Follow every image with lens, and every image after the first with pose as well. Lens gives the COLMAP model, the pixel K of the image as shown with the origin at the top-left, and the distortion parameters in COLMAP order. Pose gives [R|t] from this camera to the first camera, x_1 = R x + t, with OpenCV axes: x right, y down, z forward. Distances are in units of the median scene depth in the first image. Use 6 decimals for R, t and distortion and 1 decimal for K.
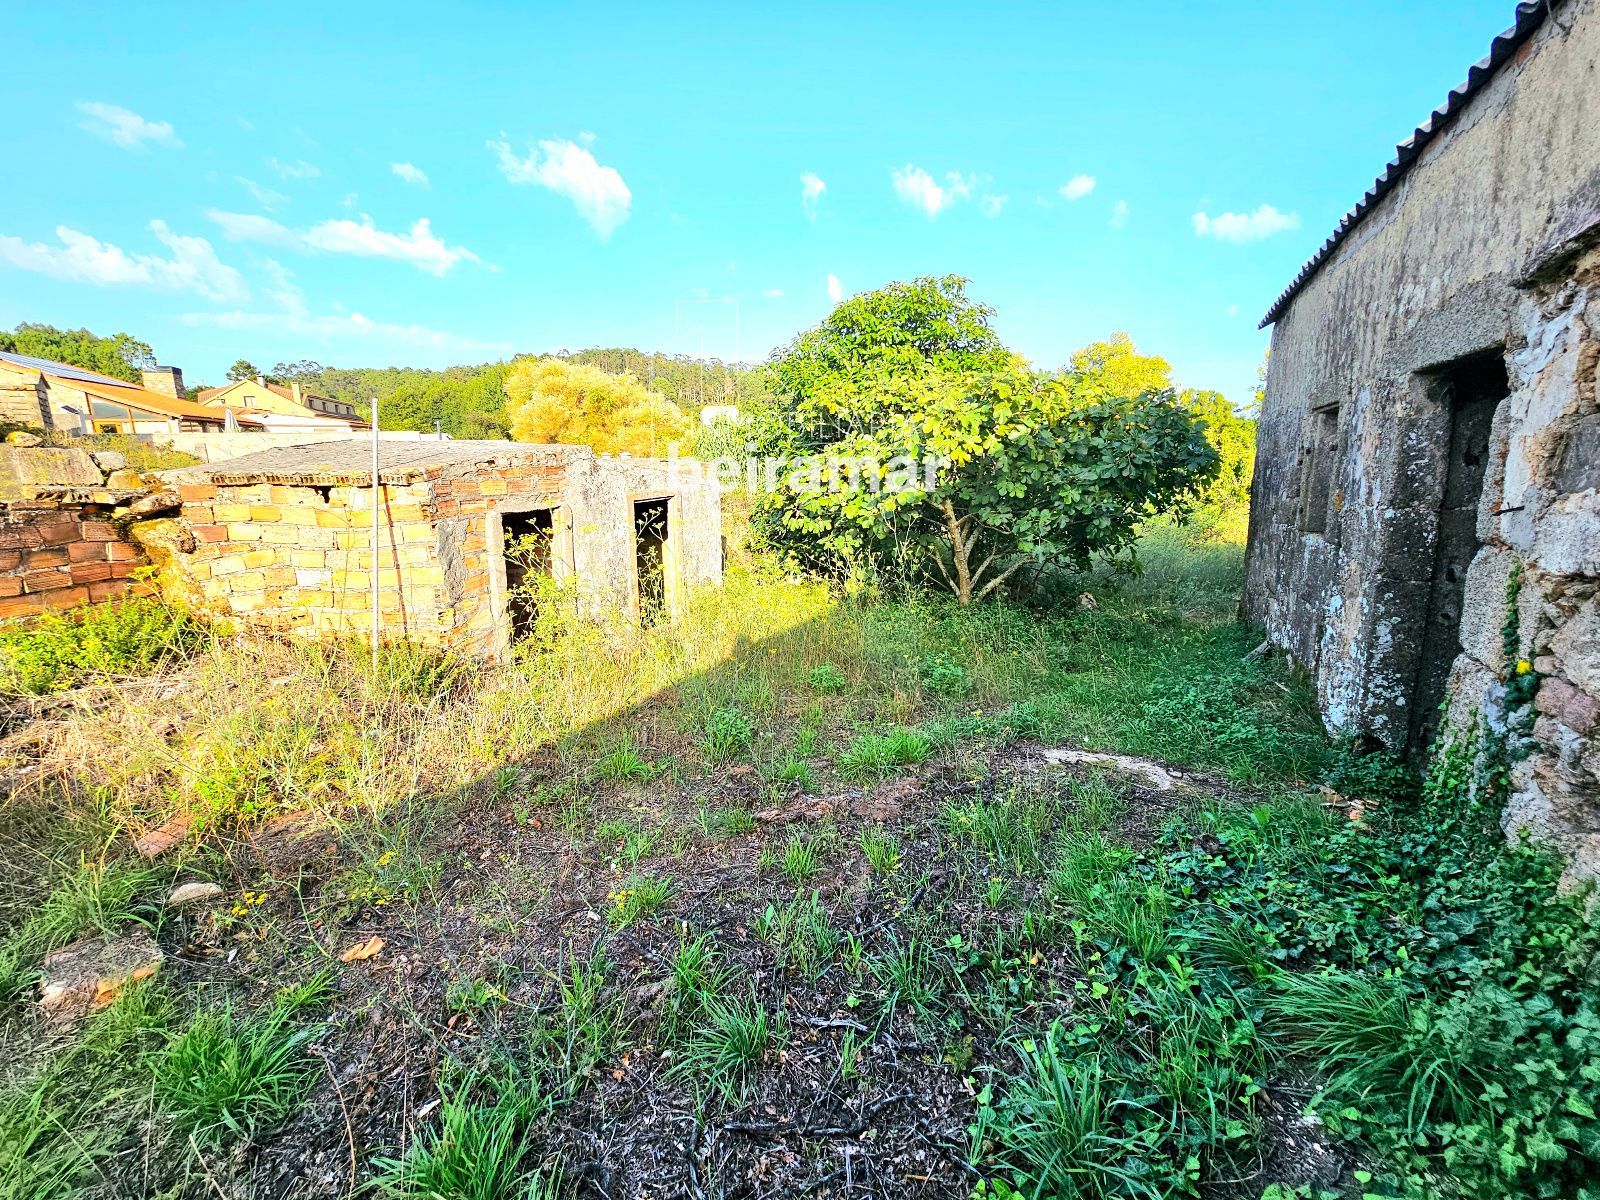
lens RADIAL K [[657.3, 0, 799.9], [0, 657.3, 587.1], [0, 0, 1]] dist [-0.000943, 0.000610]
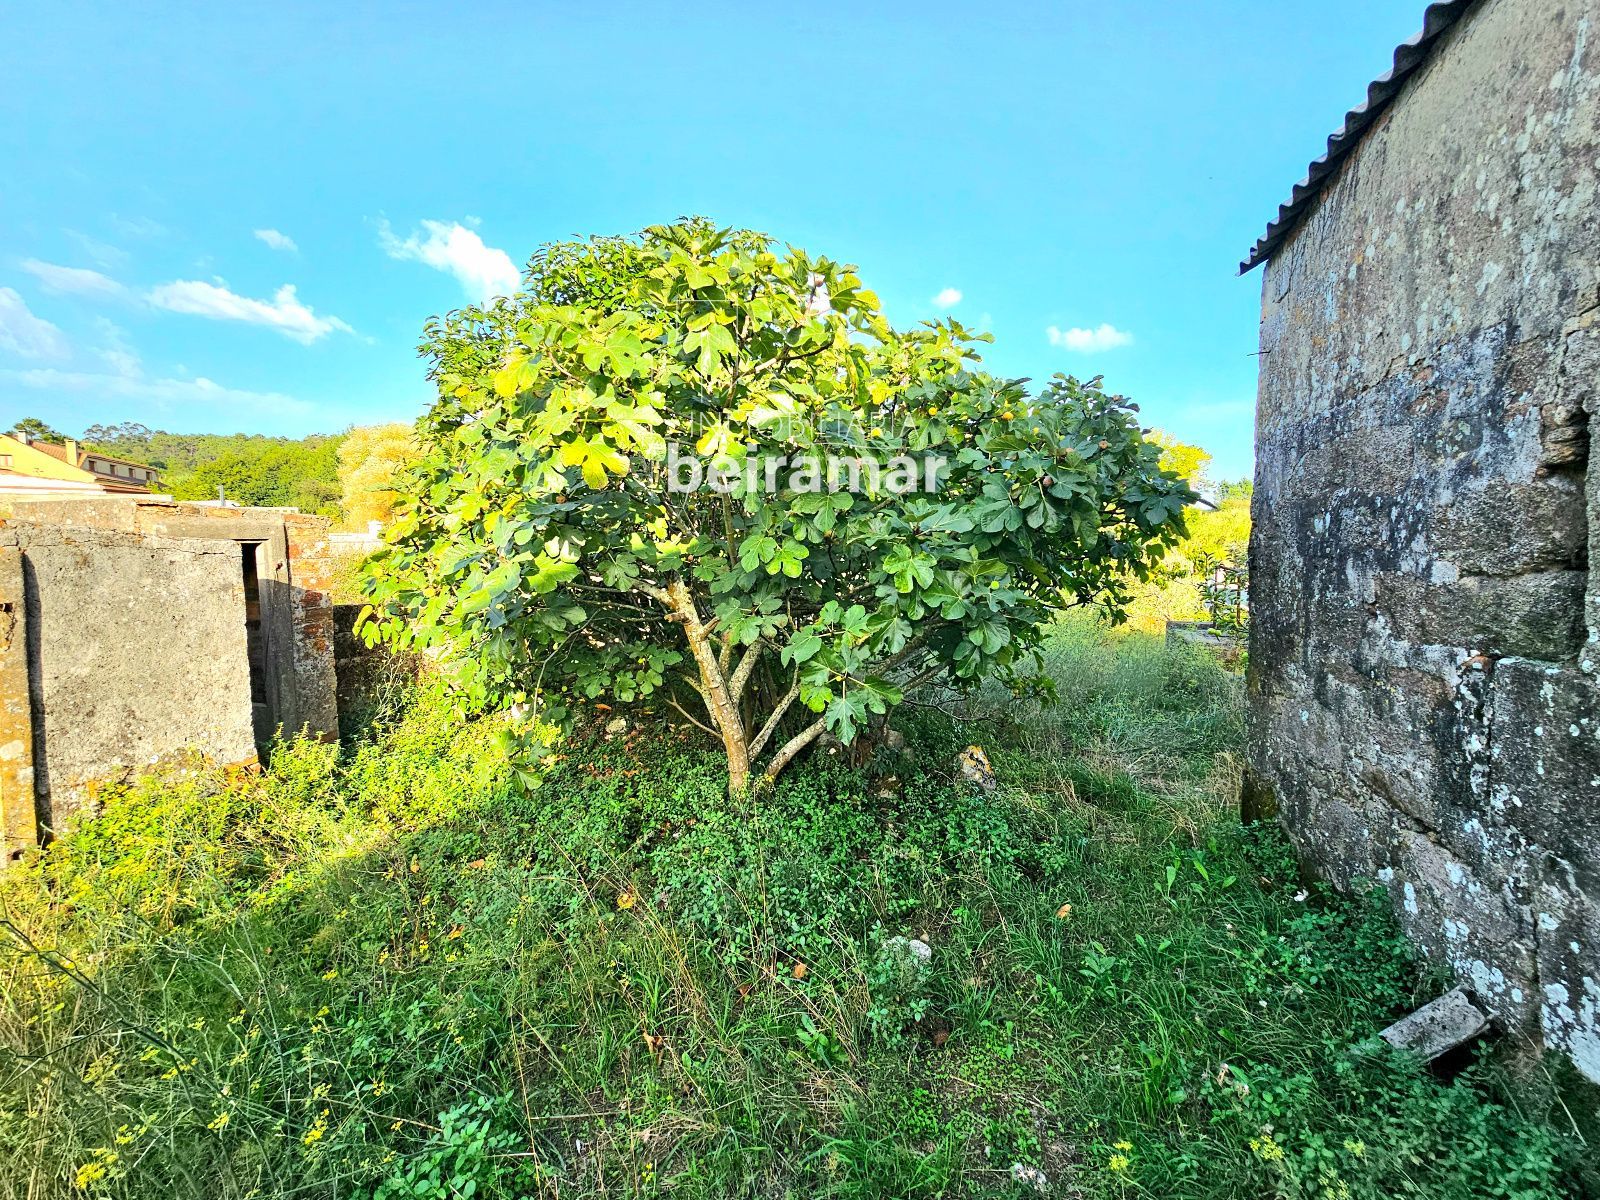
lens RADIAL K [[661.8, 0, 799.9], [0, 661.8, 586.4], [0, 0, 1]] dist [-0.002486, -0.000433]
pose [[0.989037, -0.003622, 0.147622, 0.266522], [0.021686, 0.992422, -0.120946, -0.077737], [-0.146065, 0.122822, 0.981621, 0.576148]]
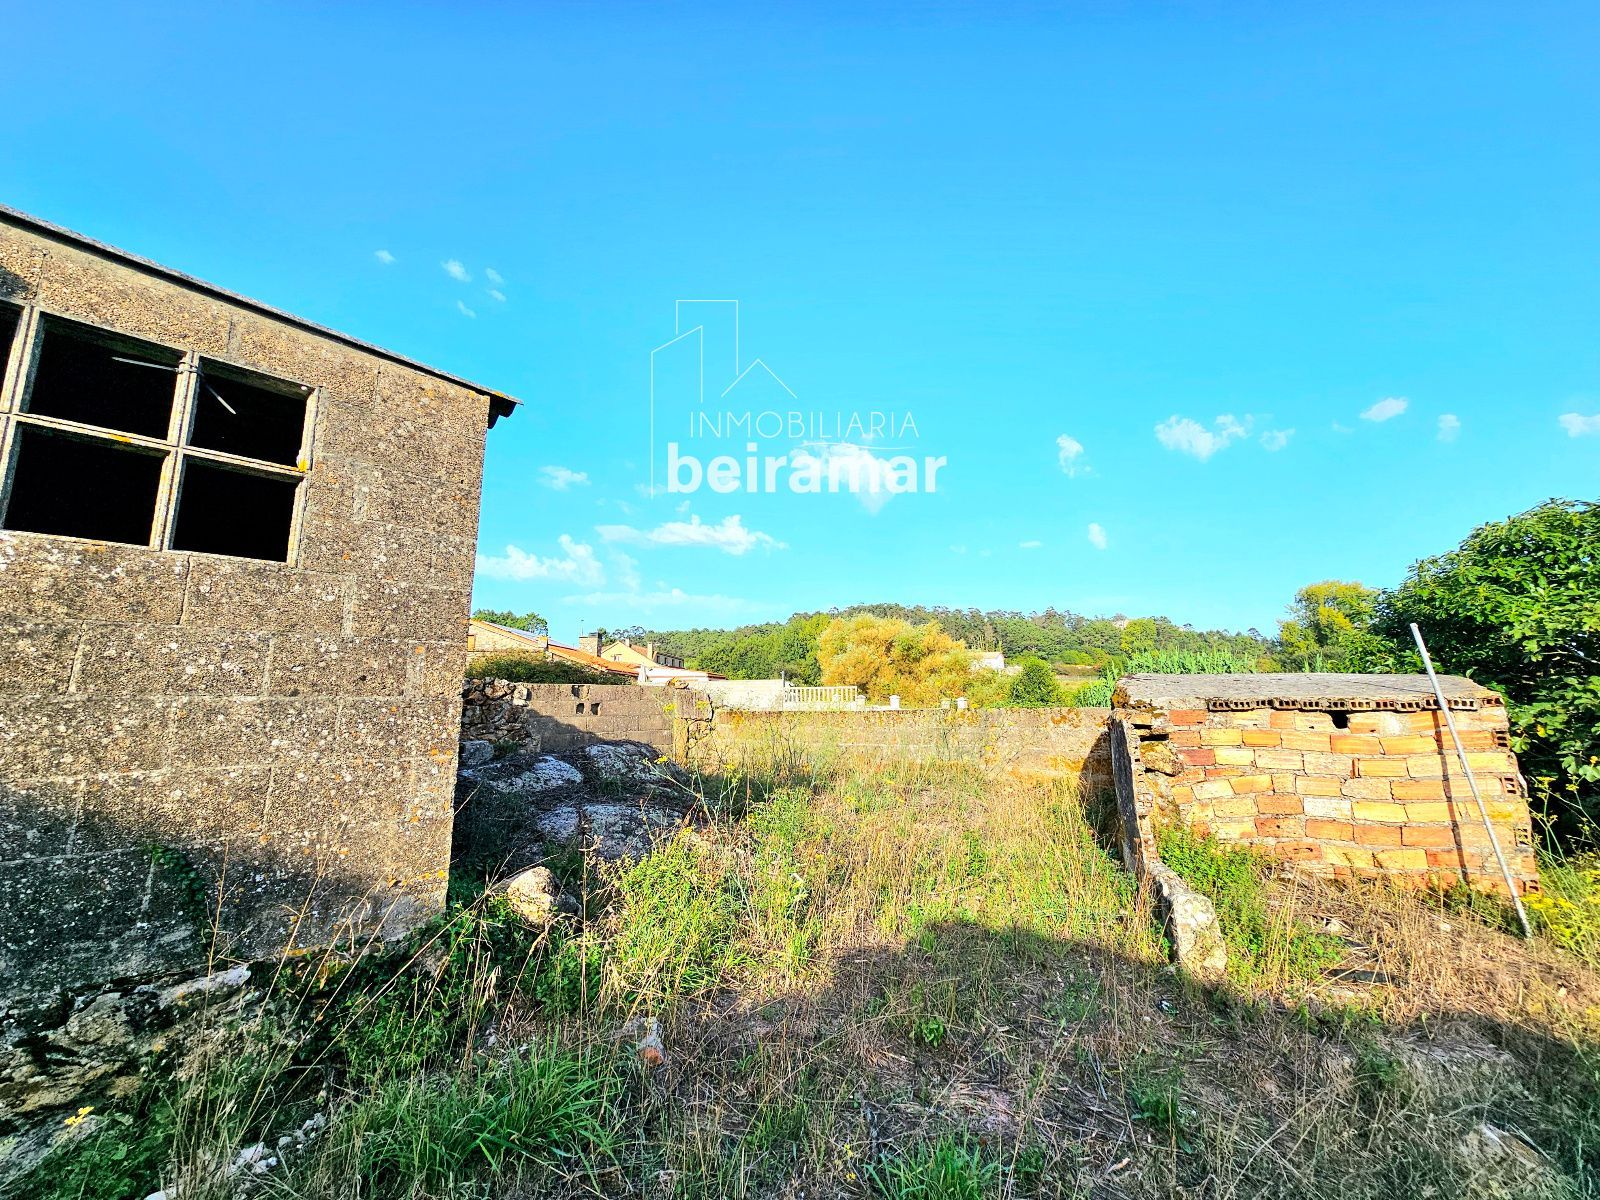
lens RADIAL K [[666.0, 0, 804.0], [0, 666.0, 594.7], [0, 0, 1]] dist [-0.001109, 0.004635]
pose [[0.936309, -0.060013, -0.346011, -0.720752], [-0.065212, 0.938441, -0.339228, 0.048890], [0.345069, 0.340186, 0.874758, -0.141790]]
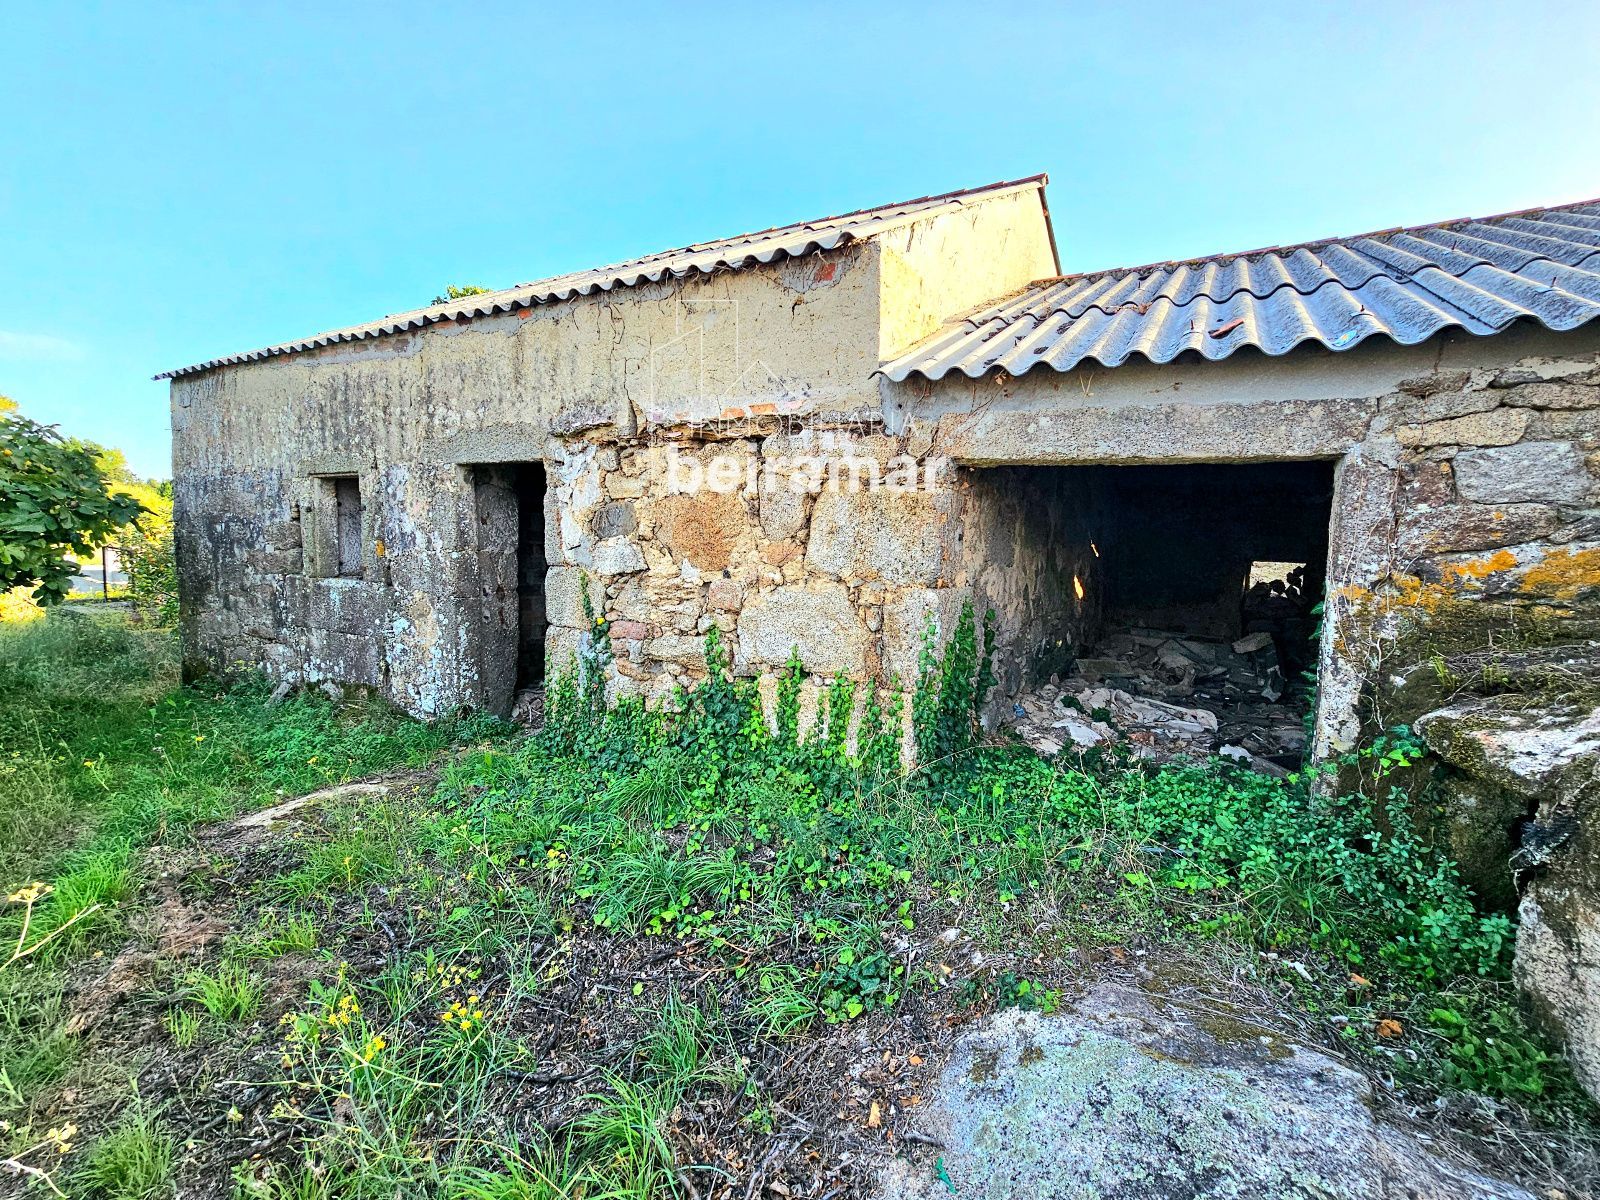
lens RADIAL K [[694.5, 0, 796.5], [0, 694.5, 585.3], [0, 0, 1]] dist [-0.023124, 0.018807]
pose [[0.027741, -0.065357, 0.997476, -0.323179], [0.159778, 0.985321, 0.060117, -0.006452], [-0.986763, 0.157707, 0.037776, 0.087191]]
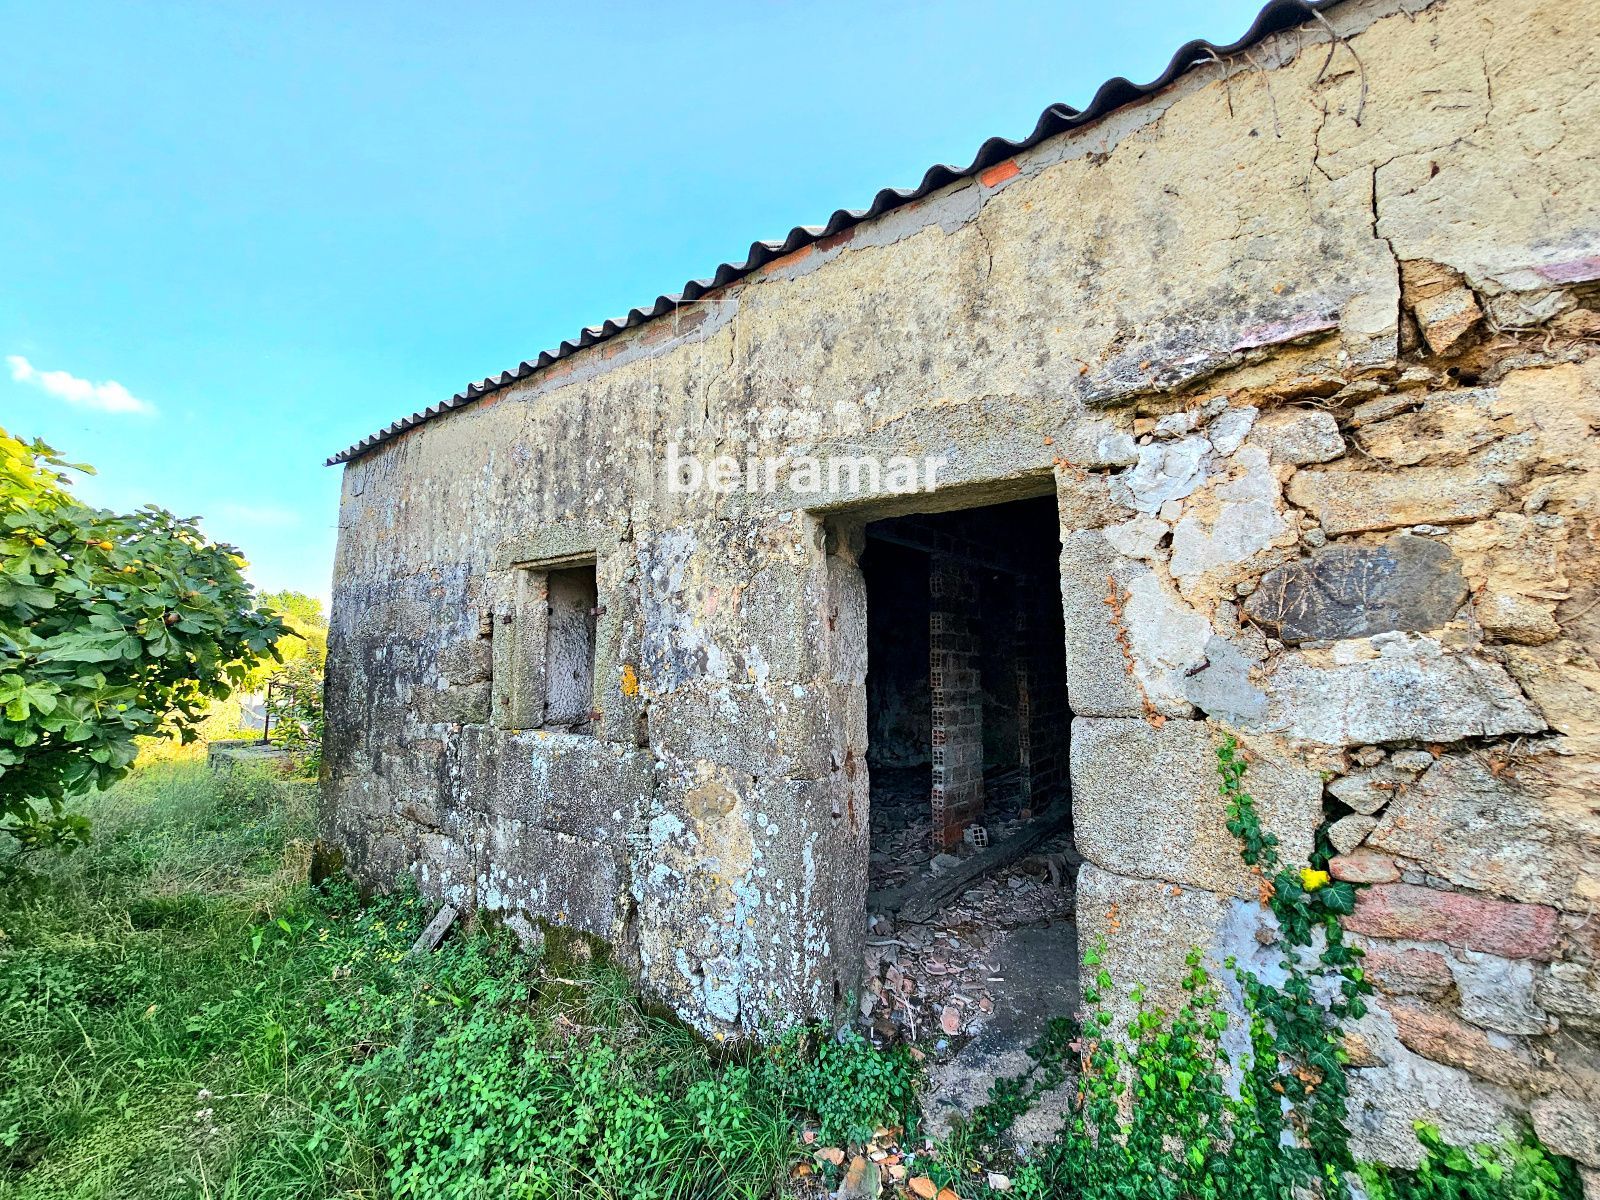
lens RADIAL K [[657.3, 0, 799.9], [0, 657.3, 587.1], [0, 0, 1]] dist [-0.000943, 0.000610]
pose [[0.169247, 0.114362, 0.978916, 0.077274], [0.177444, 0.973479, -0.144406, -0.057532], [-0.969469, 0.198143, 0.144465, 0.421467]]
